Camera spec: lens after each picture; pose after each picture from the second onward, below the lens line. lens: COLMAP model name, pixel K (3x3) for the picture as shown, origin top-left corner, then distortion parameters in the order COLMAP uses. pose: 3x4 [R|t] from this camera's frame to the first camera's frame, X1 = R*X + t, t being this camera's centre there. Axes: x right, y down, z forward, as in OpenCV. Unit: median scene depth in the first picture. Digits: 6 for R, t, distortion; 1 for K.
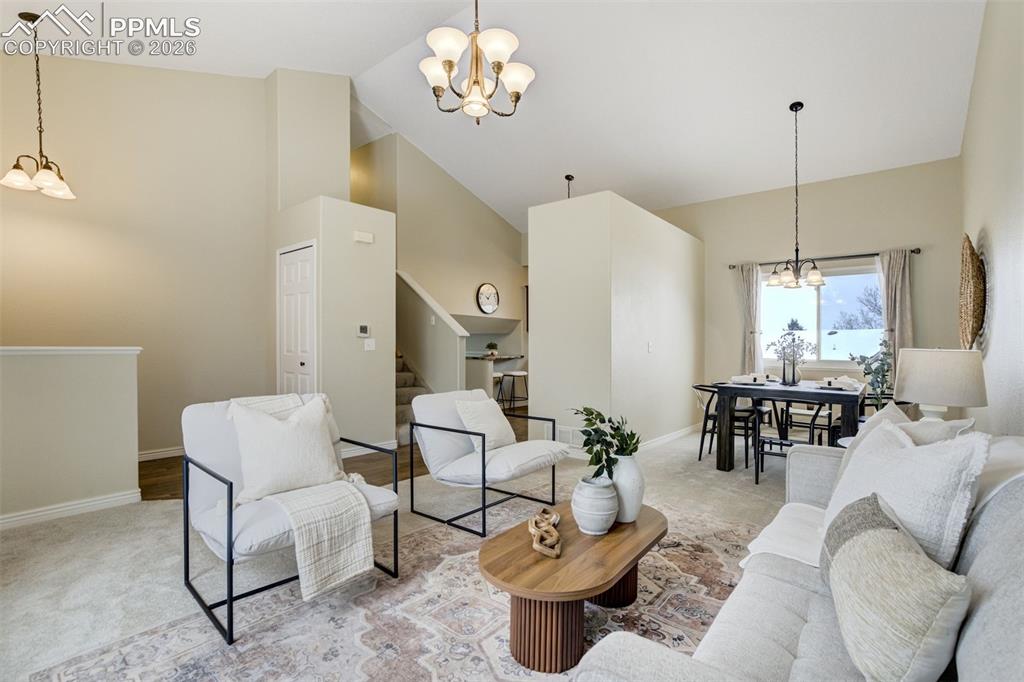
lens RADIAL K [[473.7, 0, 514.1], [0, 473.7, 343.9], [0, 0, 1]] dist [-0.030301, 0.010792]
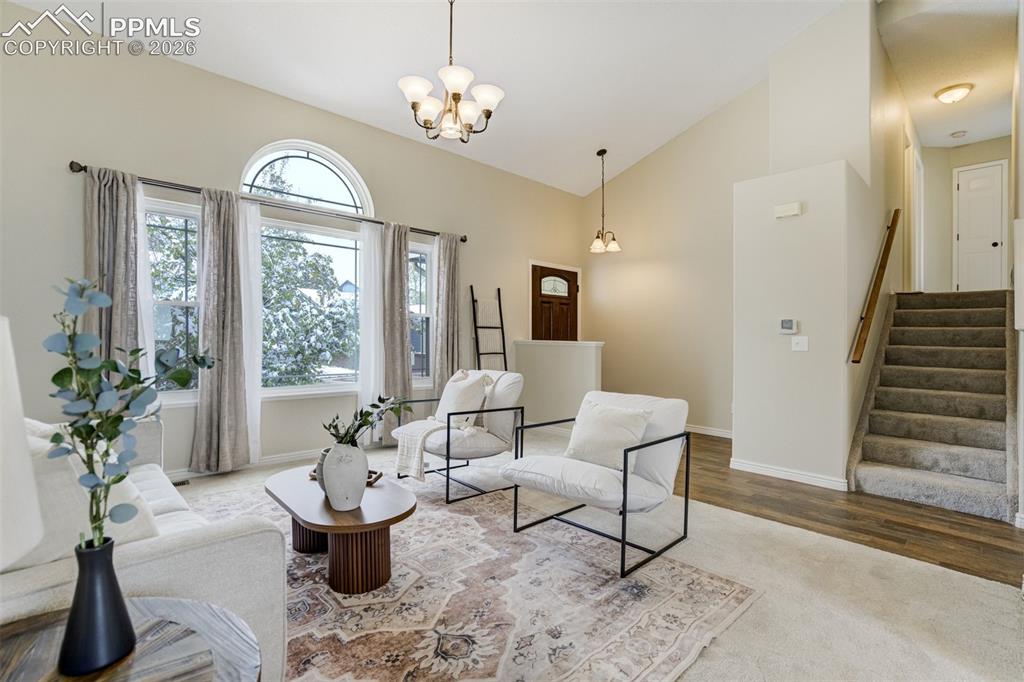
lens RADIAL K [[473.7, 0, 527.7], [0, 473.7, 345.5], [0, 0, 1]] dist [-0.030301, 0.010792]
pose [[-0.099992, 0.006081, -0.994970, 0.842880], [-0.015844, 0.999845, 0.007704, 0.010089], [0.994862, 0.016535, -0.099880, 1.032331]]
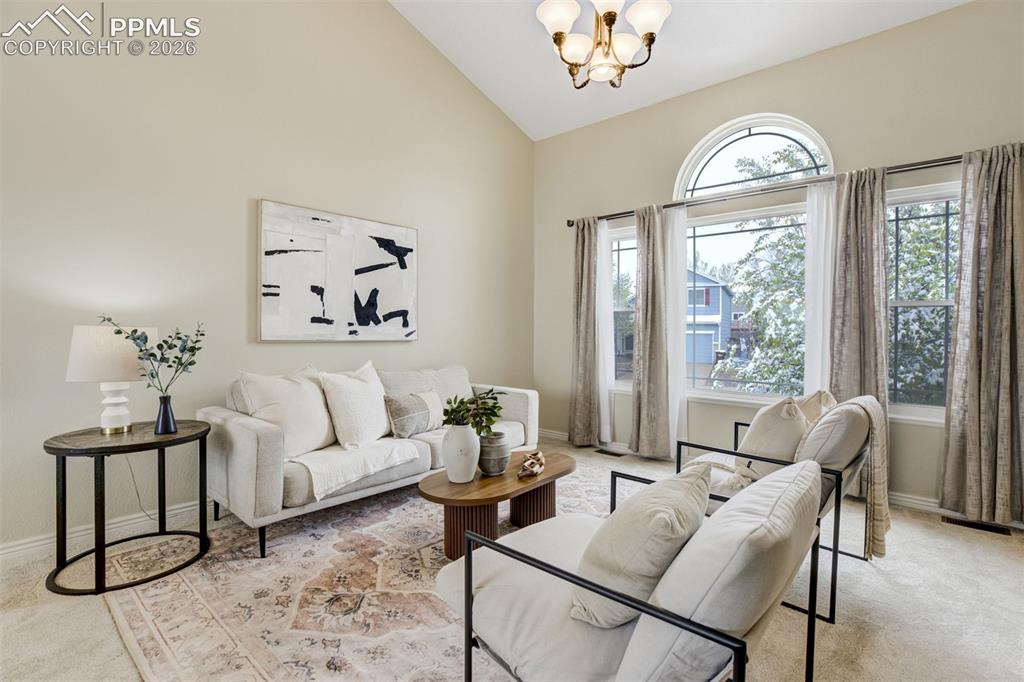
lens RADIAL K [[473.7, 0, 511.2], [0, 473.7, 339.7], [0, 0, 1]] dist [-0.030301, 0.010792]
pose [[-0.999564, -0.020874, 0.020864, 0.061250], [-0.020438, 0.999573, 0.020885, -0.001993], [-0.021291, 0.020450, -0.999564, 1.520795]]
